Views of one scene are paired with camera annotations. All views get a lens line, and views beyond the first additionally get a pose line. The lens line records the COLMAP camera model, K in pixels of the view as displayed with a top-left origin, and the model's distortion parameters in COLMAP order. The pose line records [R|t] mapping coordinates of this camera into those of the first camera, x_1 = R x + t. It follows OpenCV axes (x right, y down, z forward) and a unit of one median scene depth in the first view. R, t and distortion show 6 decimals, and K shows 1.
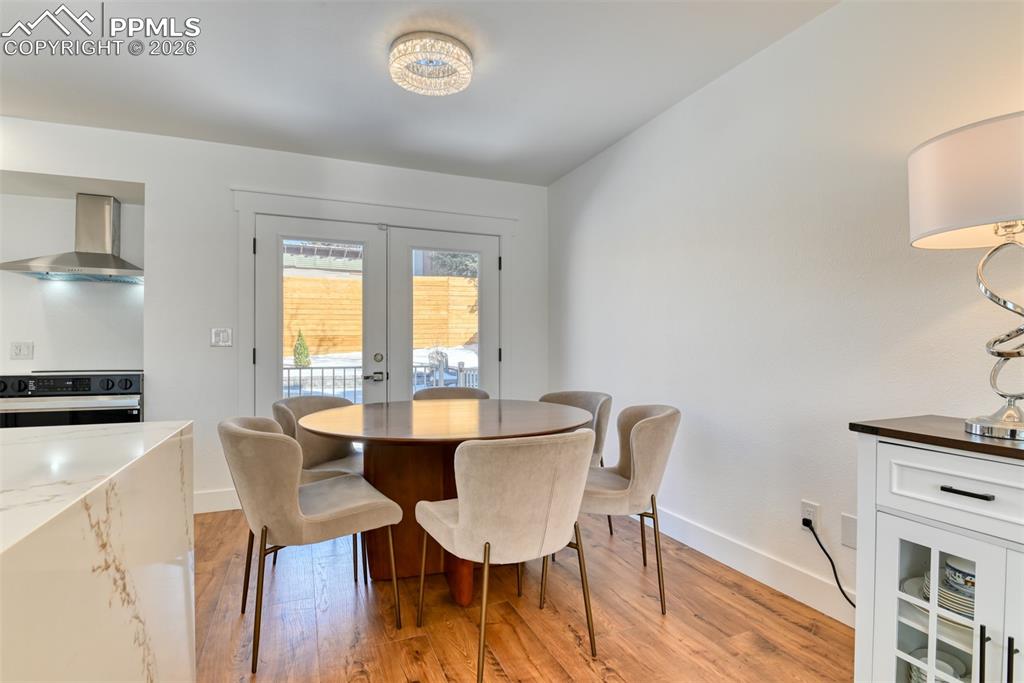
lens RADIAL K [[500.2, 0, 519.8], [0, 500.2, 348.2], [0, 0, 1]] dist [-0.033807, -0.000644]
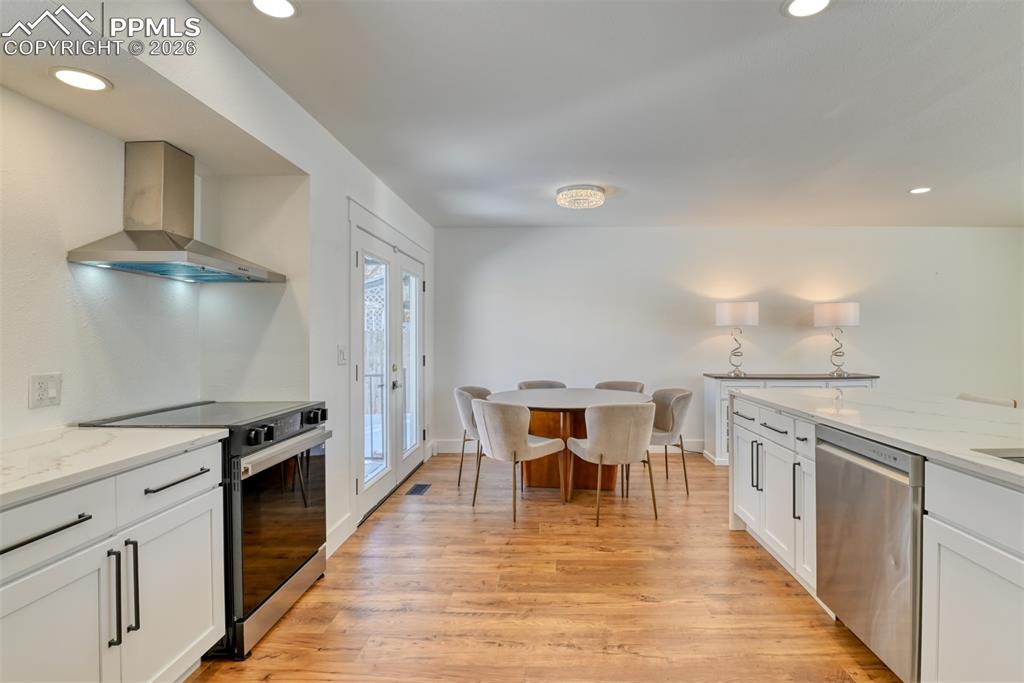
lens RADIAL K [[513.8, 0, 541.1], [0, 513.8, 334.7], [0, 0, 1]] dist [-0.019557, -0.001116]
pose [[0.418452, 0.002779, 0.908234, -1.275617], [0.002185, 0.999989, -0.004066, -0.052734], [-0.908236, 0.003686, 0.418442, 0.248667]]
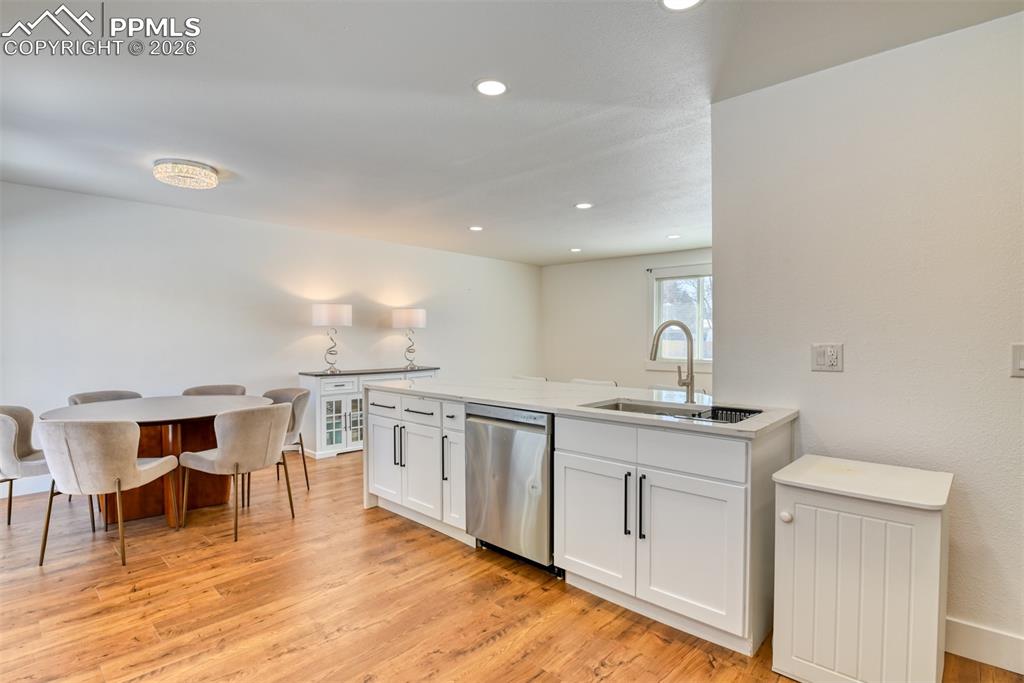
lens RADIAL K [[501.8, 0, 514.5], [0, 501.8, 345.9], [0, 0, 1]] dist [-0.027058, -0.001768]
pose [[-0.400731, -0.017754, 0.916024, -1.335918], [-0.000811, 0.999819, 0.019024, -0.052283], [-0.916195, 0.006880, -0.400673, 0.464594]]
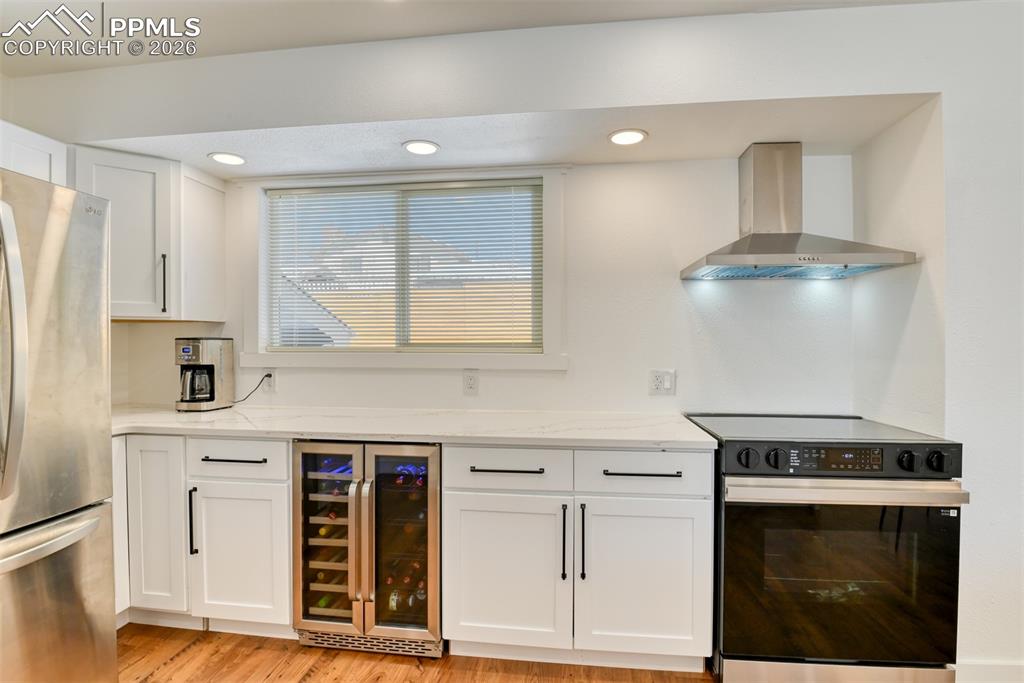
lens RADIAL K [[503.7, 0, 515.3], [0, 503.7, 342.4], [0, 0, 1]] dist [-0.026539, -0.001029]
pose [[0.855343, -0.001437, -0.518061, -0.812938], [0.002867, 0.999994, 0.001958, -0.053372], [0.518055, -0.003160, 0.855341, 0.254633]]
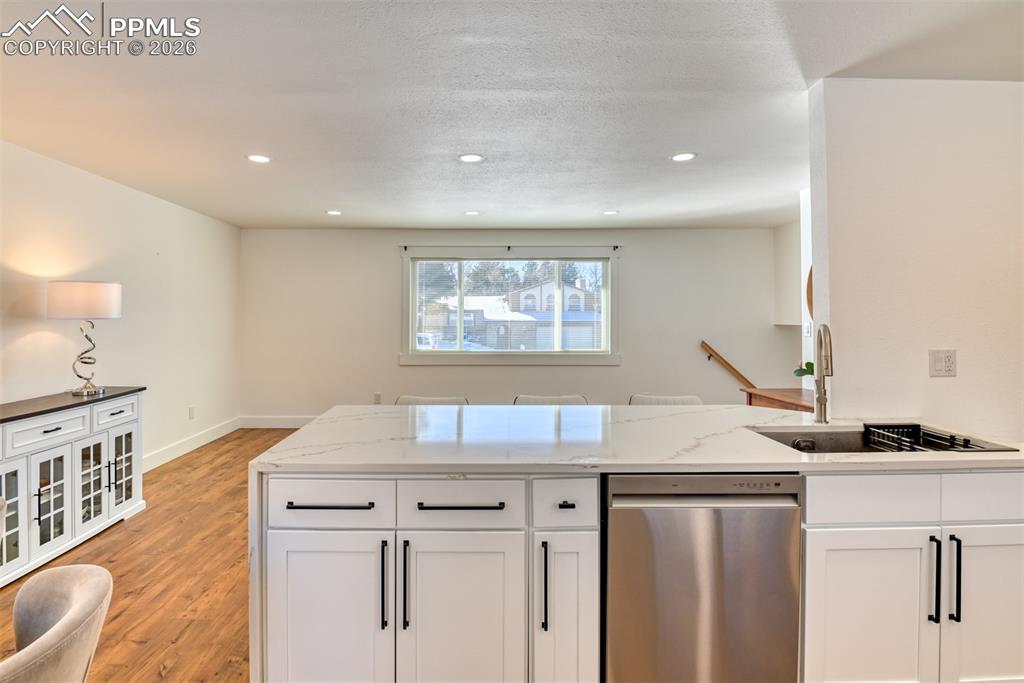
lens RADIAL K [[518.5, 0, 474.4], [0, 518.5, 308.4], [0, 0, 1]] dist [-0.025826, -0.000859]
pose [[-0.914652, 0.005832, 0.404201, -0.607913], [-0.000432, 0.999881, -0.015404, -0.085760], [-0.404242, -0.014264, -0.914541, 0.687759]]
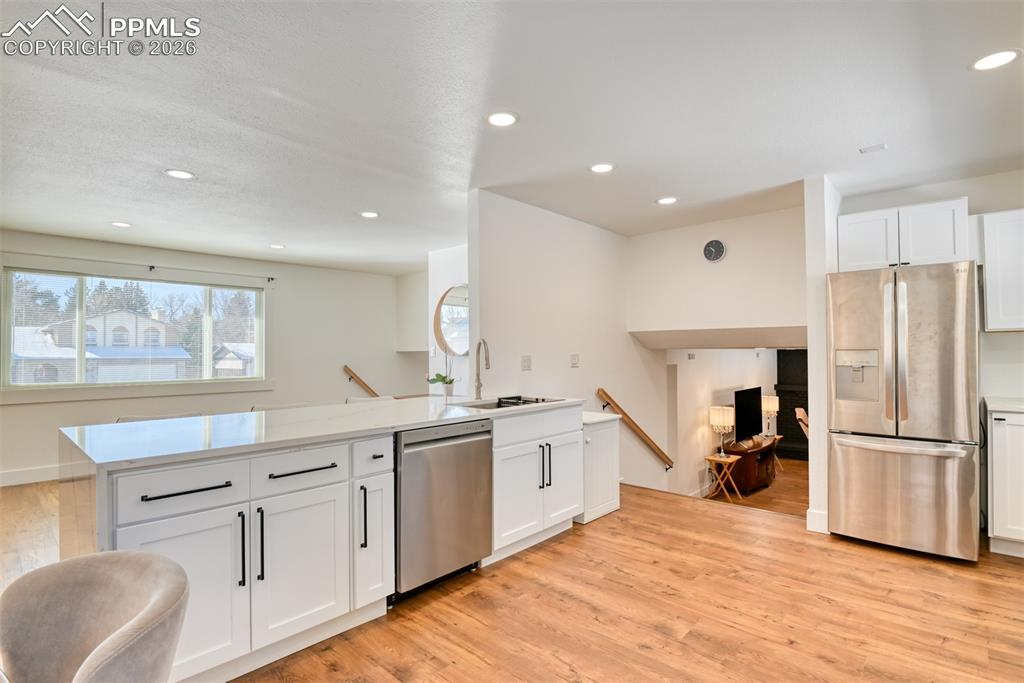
lens RADIAL K [[501.8, 0, 514.5], [0, 501.8, 345.9], [0, 0, 1]] dist [-0.027058, -0.001768]
pose [[-0.909910, -0.000062, -0.414805, -0.383378], [0.005876, 0.999898, -0.013039, -0.048788], [0.414763, -0.014302, -0.909817, 0.898094]]
